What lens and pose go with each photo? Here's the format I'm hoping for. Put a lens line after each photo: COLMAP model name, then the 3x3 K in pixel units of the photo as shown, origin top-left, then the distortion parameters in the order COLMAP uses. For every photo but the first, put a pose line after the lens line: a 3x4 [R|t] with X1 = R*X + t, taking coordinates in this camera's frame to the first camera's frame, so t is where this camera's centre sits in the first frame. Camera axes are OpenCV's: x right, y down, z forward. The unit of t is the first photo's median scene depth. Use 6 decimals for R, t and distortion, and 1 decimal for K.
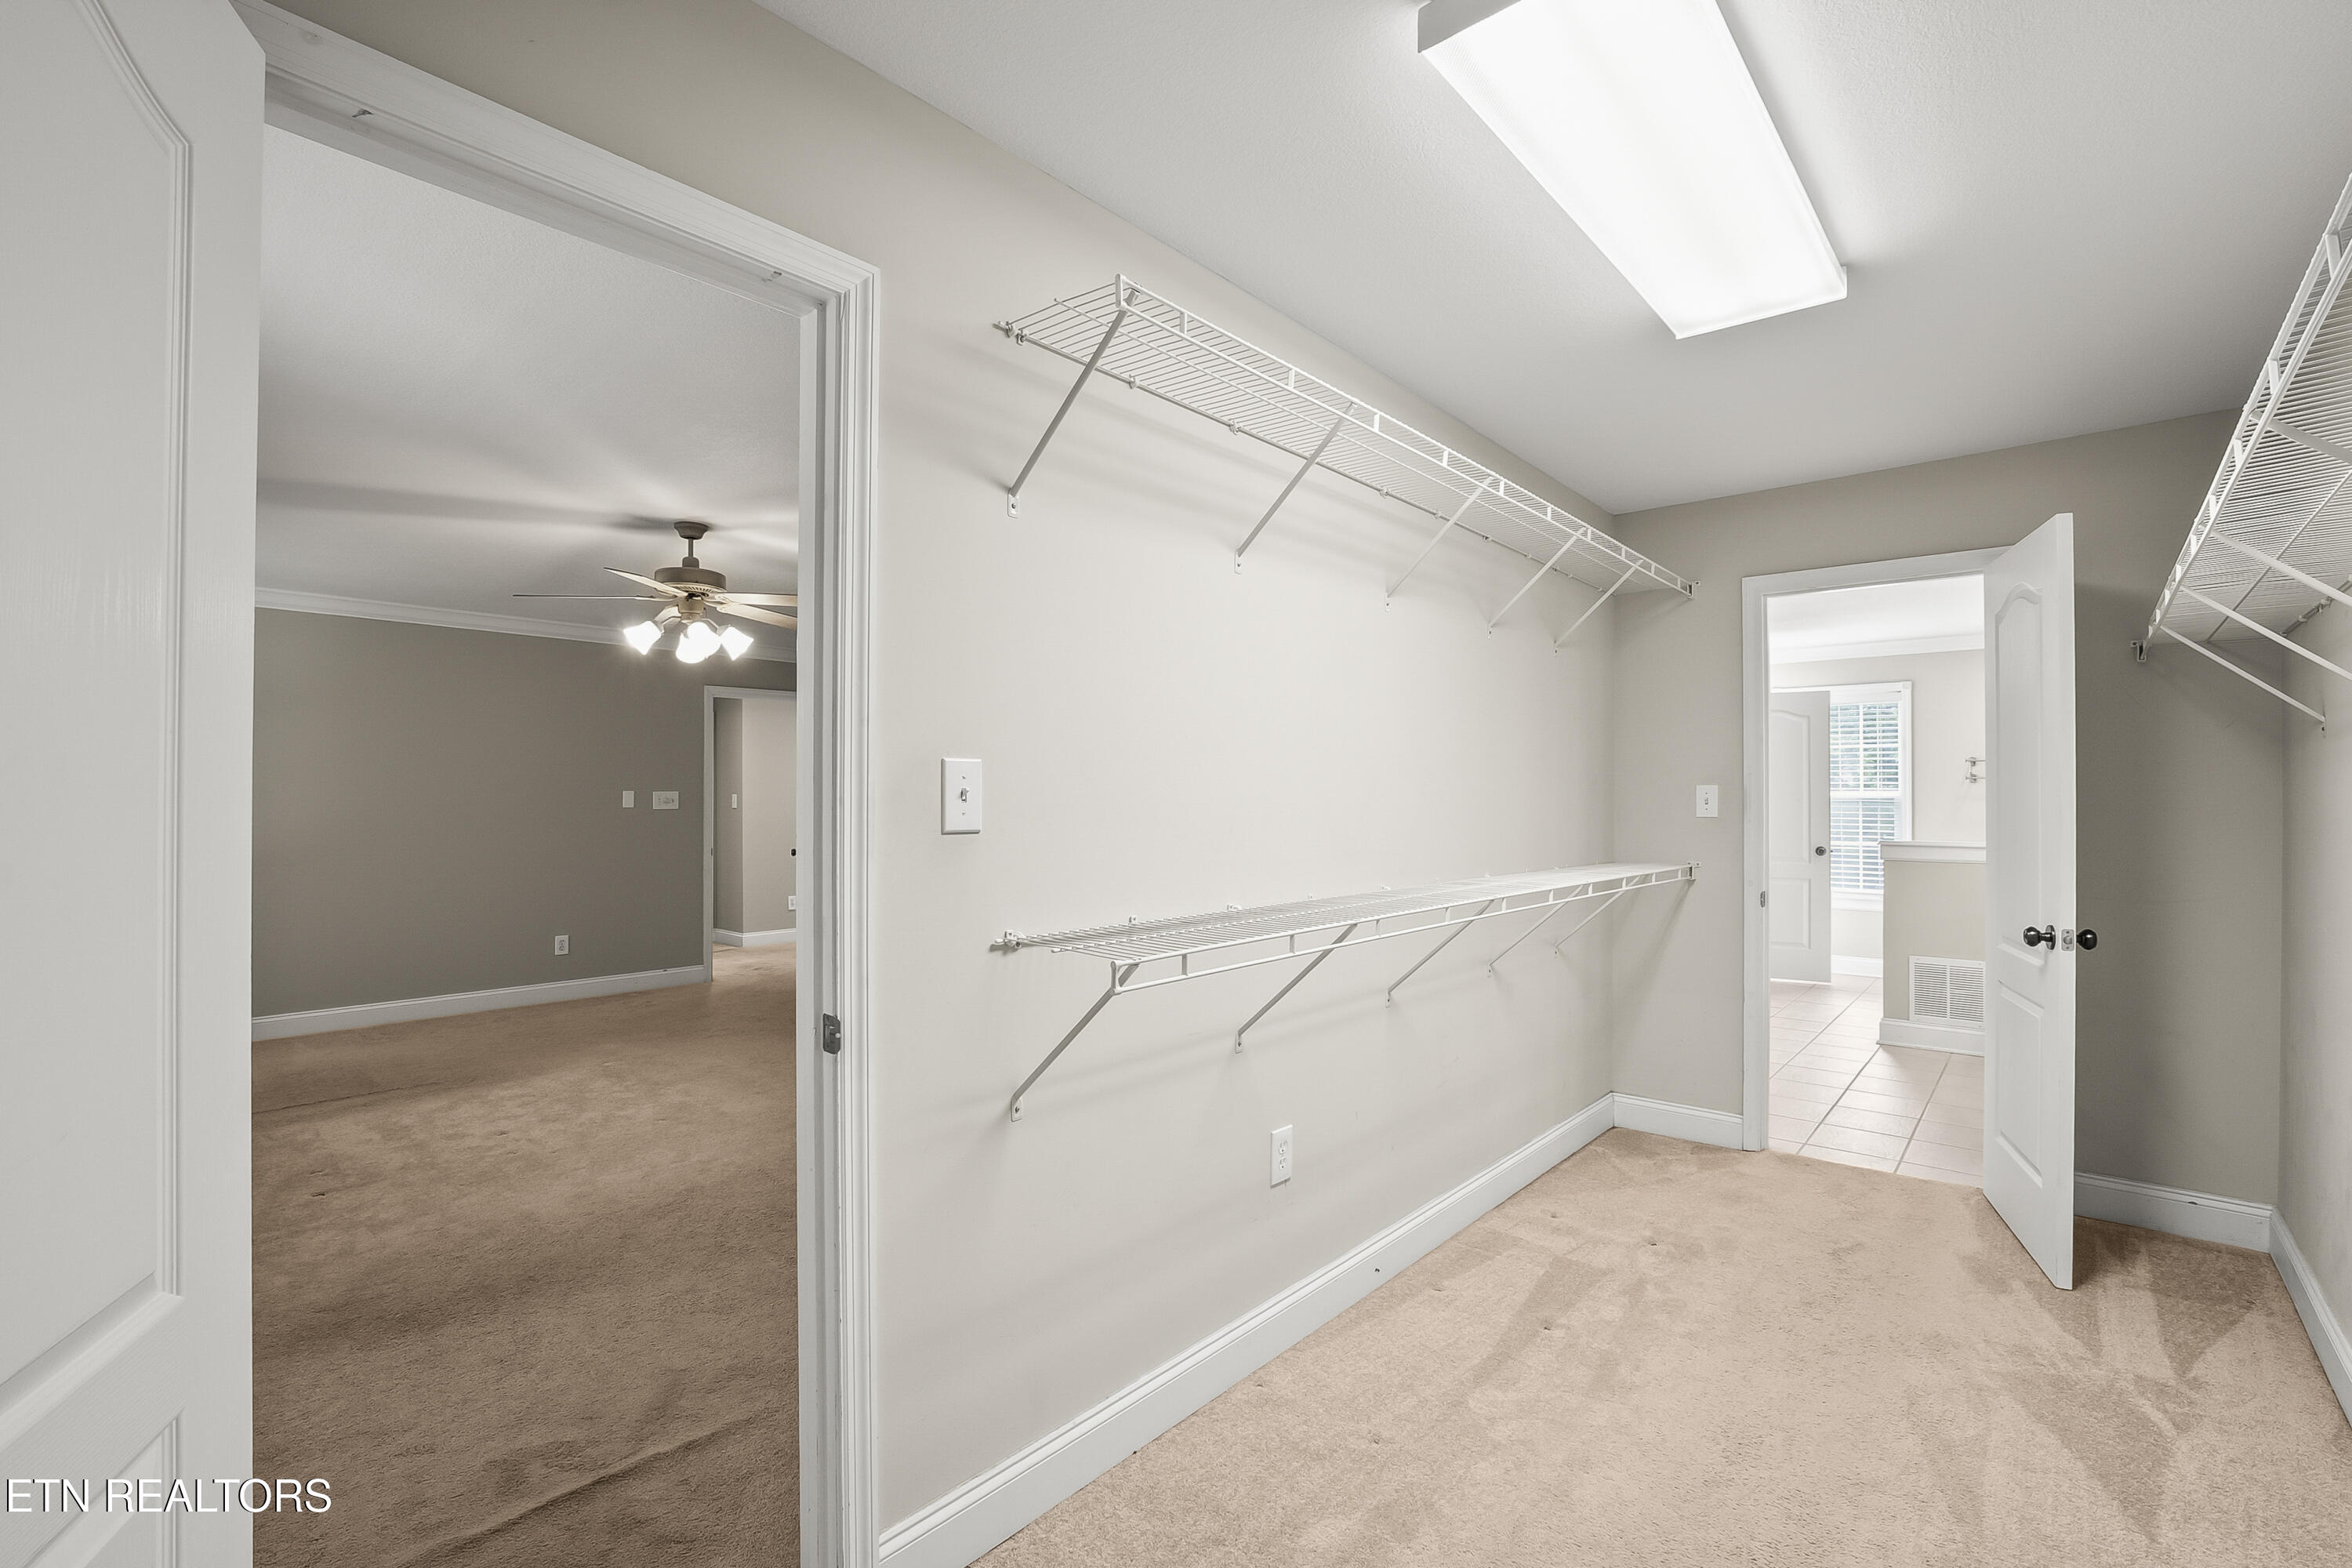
lens RADIAL K [[1036.7, 0, 1189.0], [0, 1036.7, 795.7], [0, 0, 1]] dist [-0.054559, 0.022305]
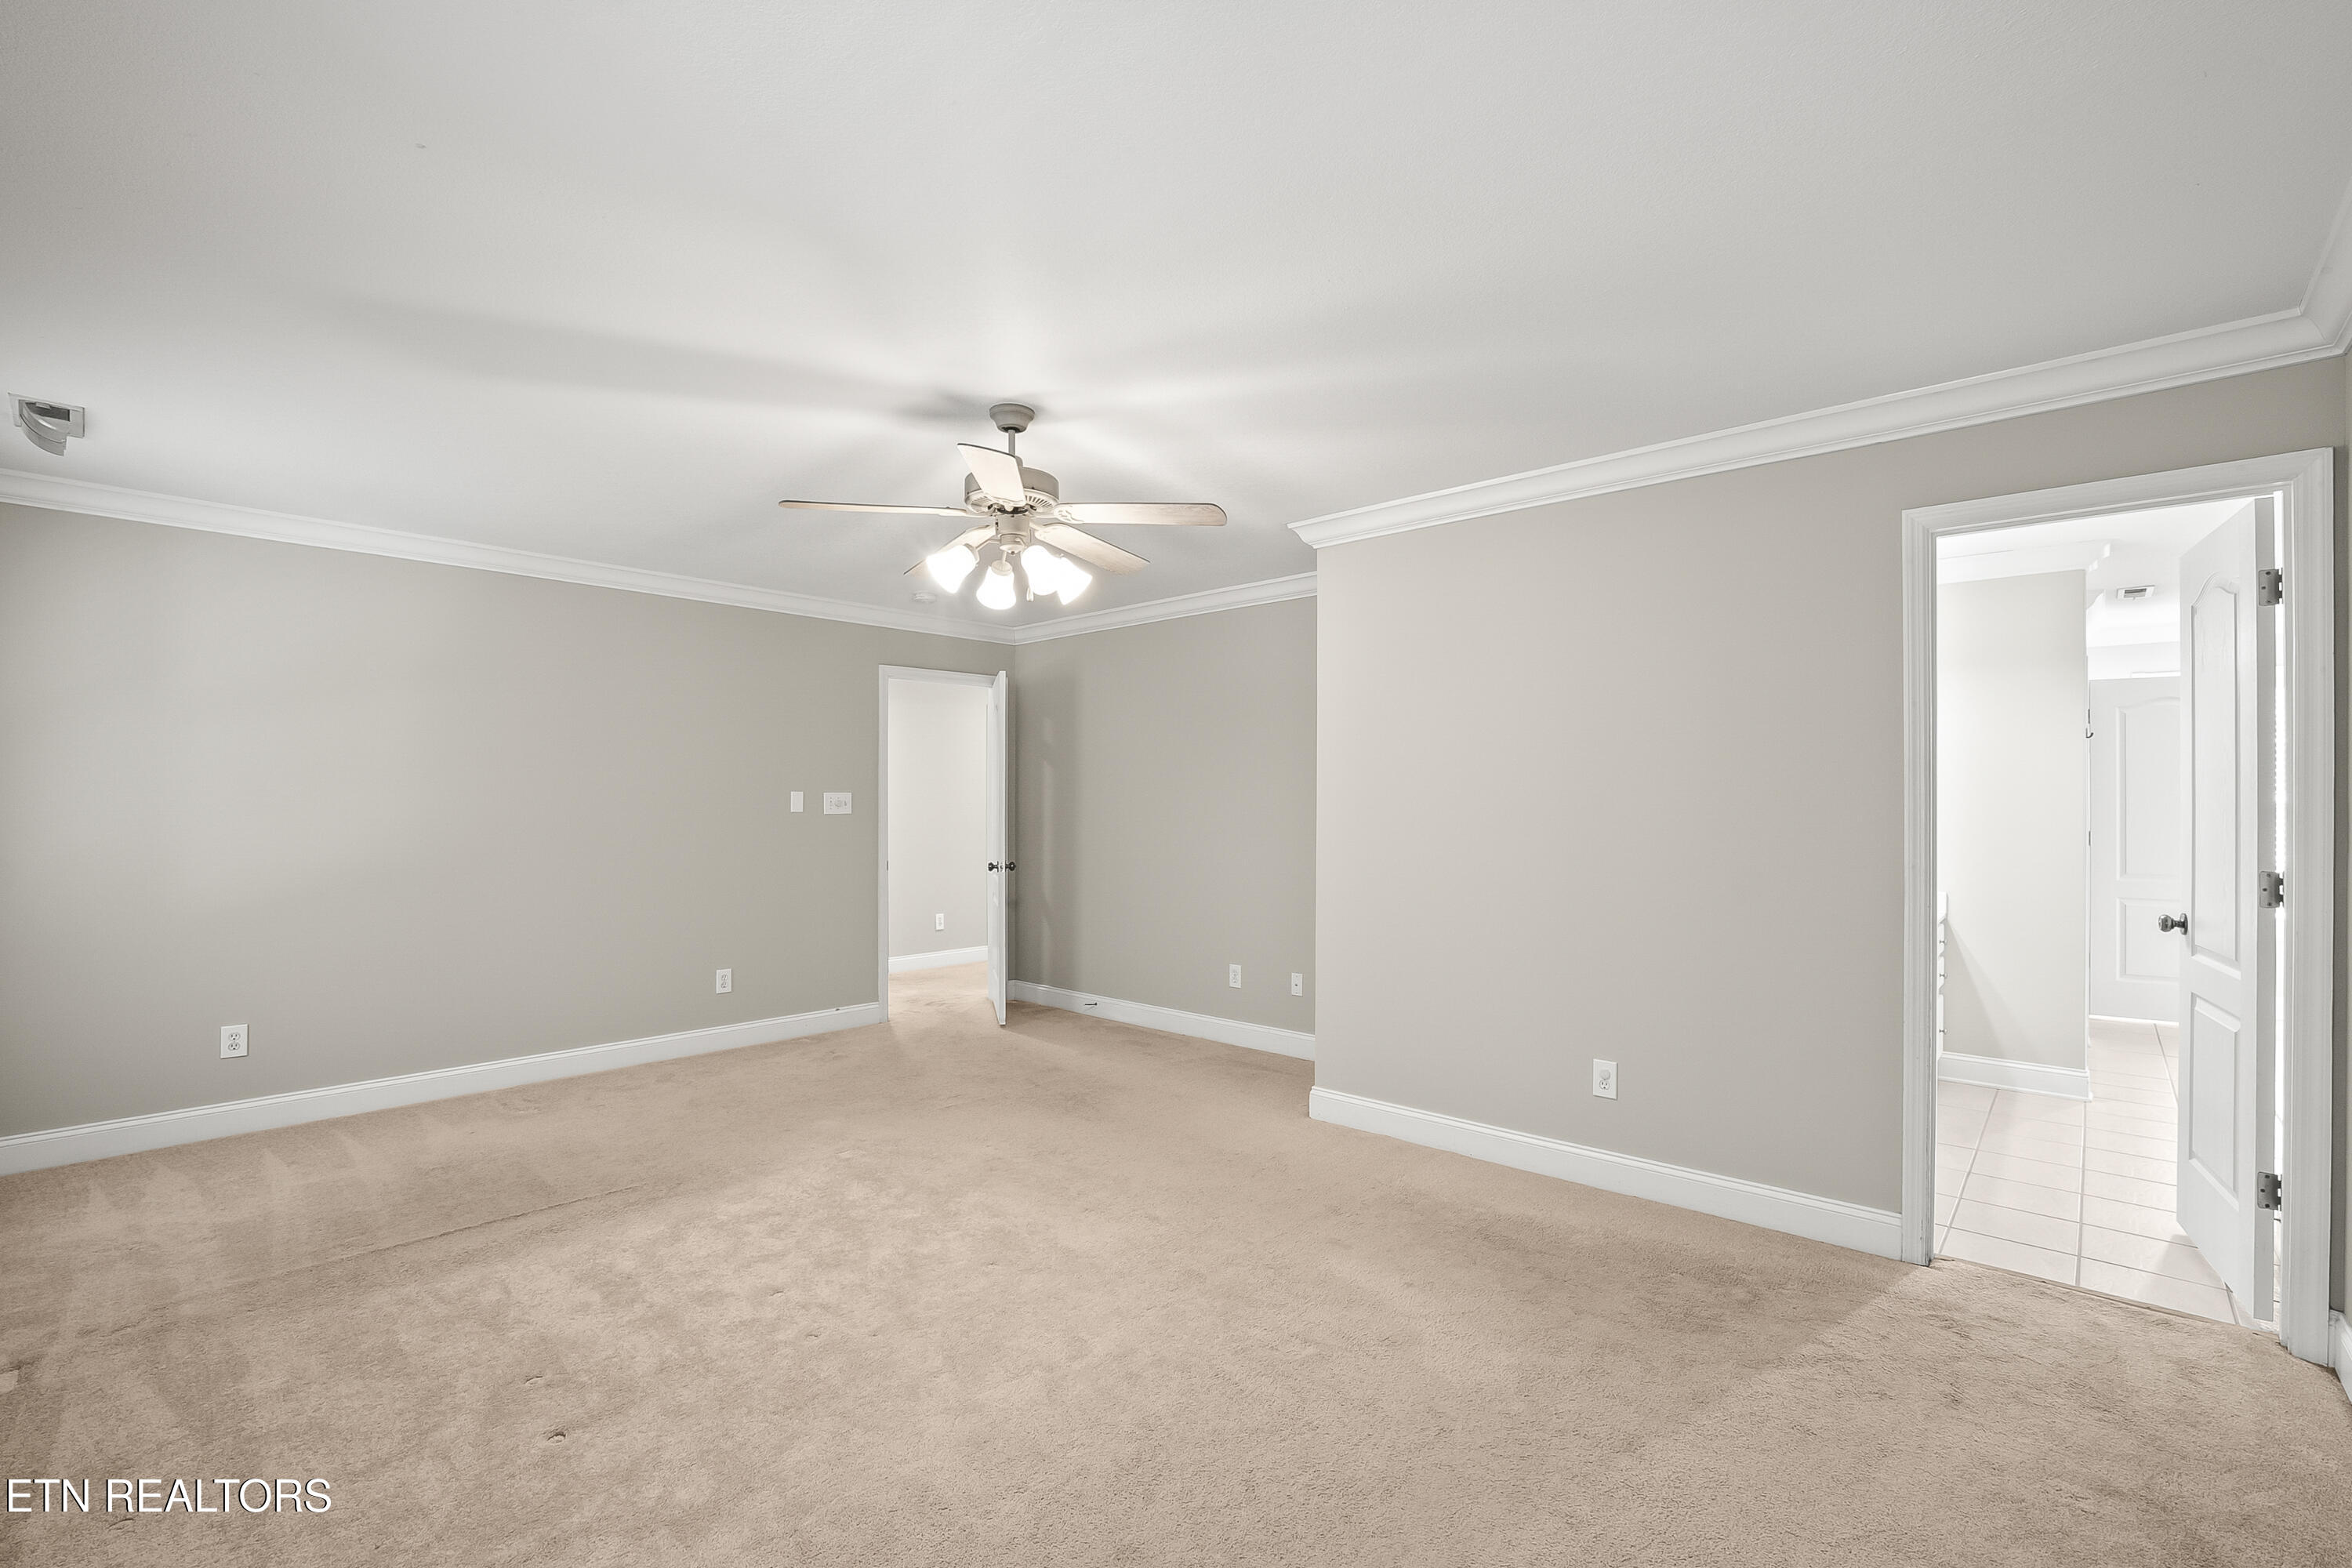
lens RADIAL K [[1036.7, 0, 1189.0], [0, 1036.7, 795.7], [0, 0, 1]] dist [-0.054559, 0.022305]
pose [[0.999762, 0.002152, -0.021718, -0.354488], [-0.002278, 0.999981, -0.005776, 0.004394], [0.021706, 0.005824, 0.999747, 0.295304]]
